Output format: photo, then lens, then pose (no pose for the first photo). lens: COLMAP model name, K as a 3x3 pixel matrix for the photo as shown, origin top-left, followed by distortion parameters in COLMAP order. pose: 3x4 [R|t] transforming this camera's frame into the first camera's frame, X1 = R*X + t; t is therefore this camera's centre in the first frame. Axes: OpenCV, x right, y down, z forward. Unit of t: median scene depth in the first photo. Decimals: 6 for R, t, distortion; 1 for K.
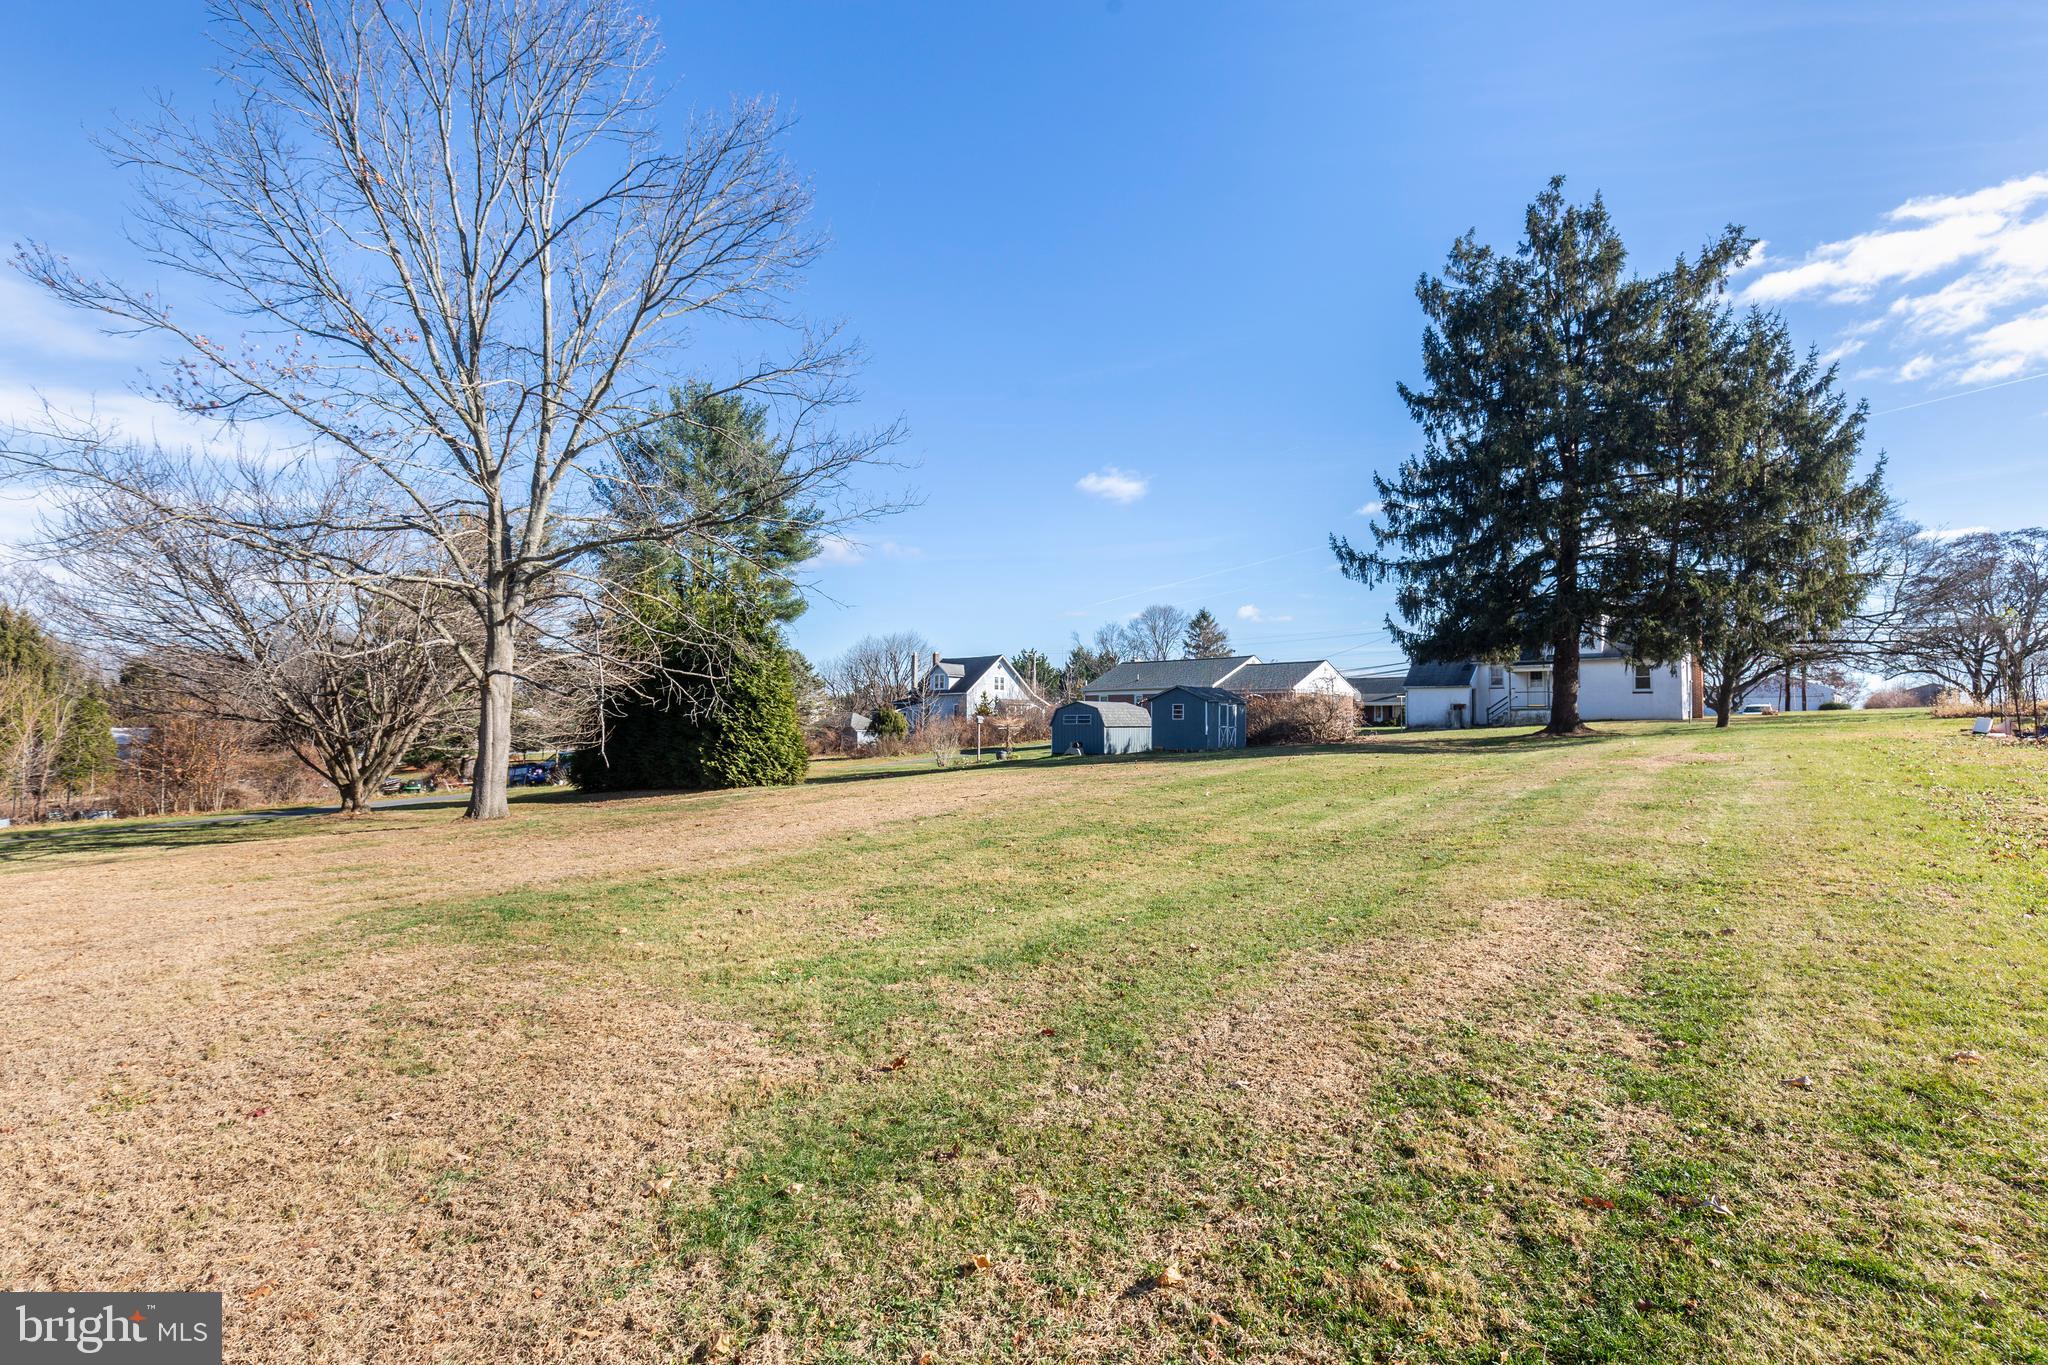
lens RADIAL K [[935.0, 0, 1028.3], [0, 935.0, 689.3], [0, 0, 1]] dist [0.006047, -0.001166]
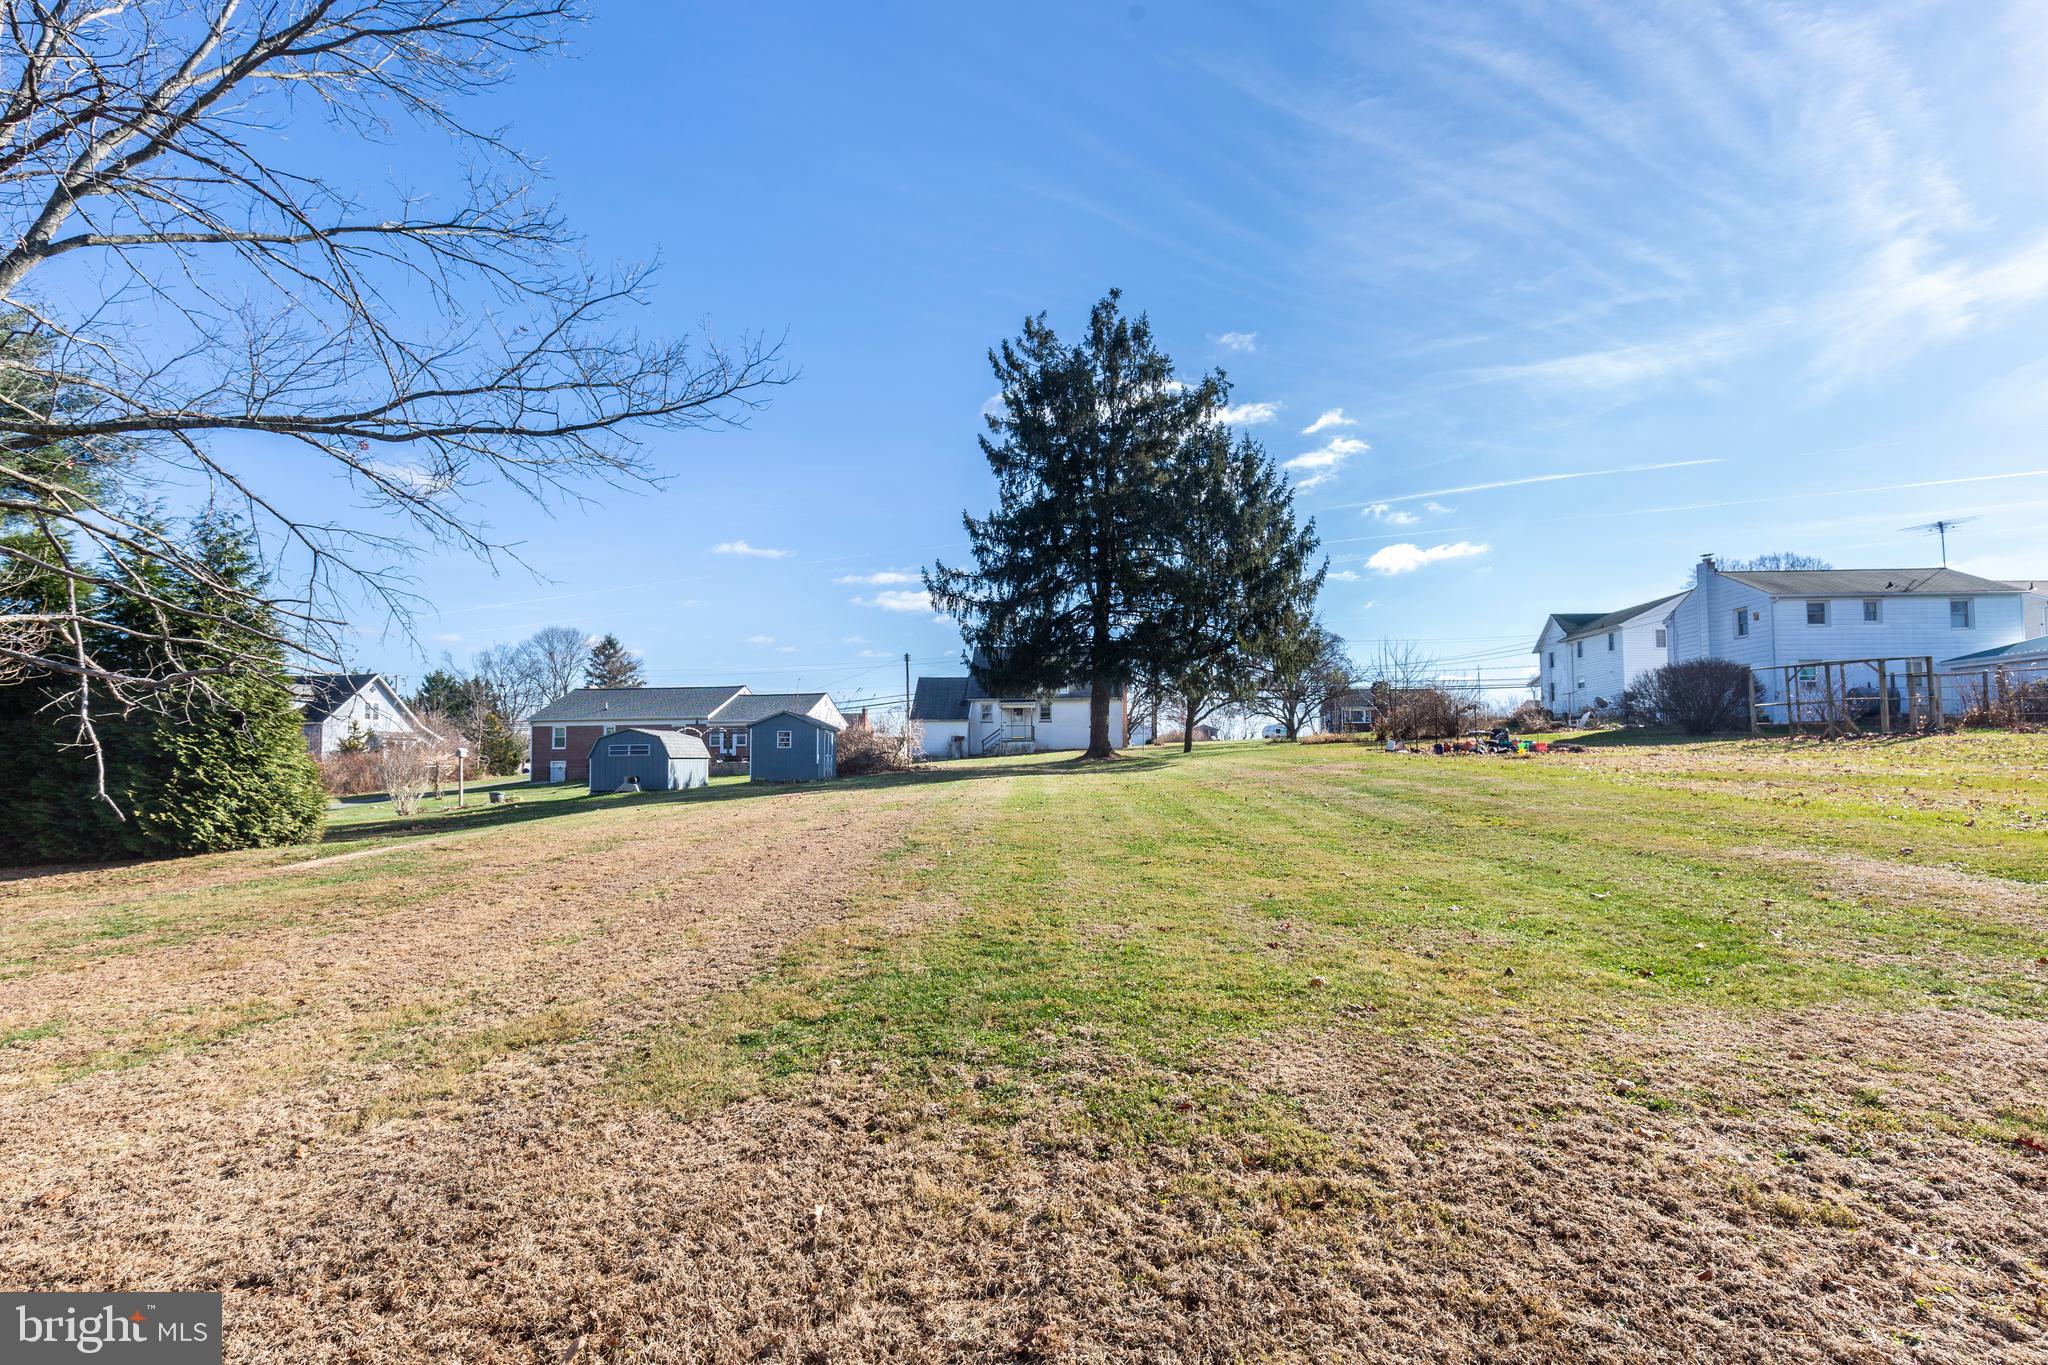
lens RADIAL K [[935.0, 0, 1049.9], [0, 935.0, 729.8], [0, 0, 1]] dist [0.006047, -0.001166]
pose [[0.771811, 0.009714, 0.635778, -0.224316], [-0.010247, 0.999943, -0.002838, 0.014425], [-0.635770, -0.004325, 0.771867, 0.120513]]
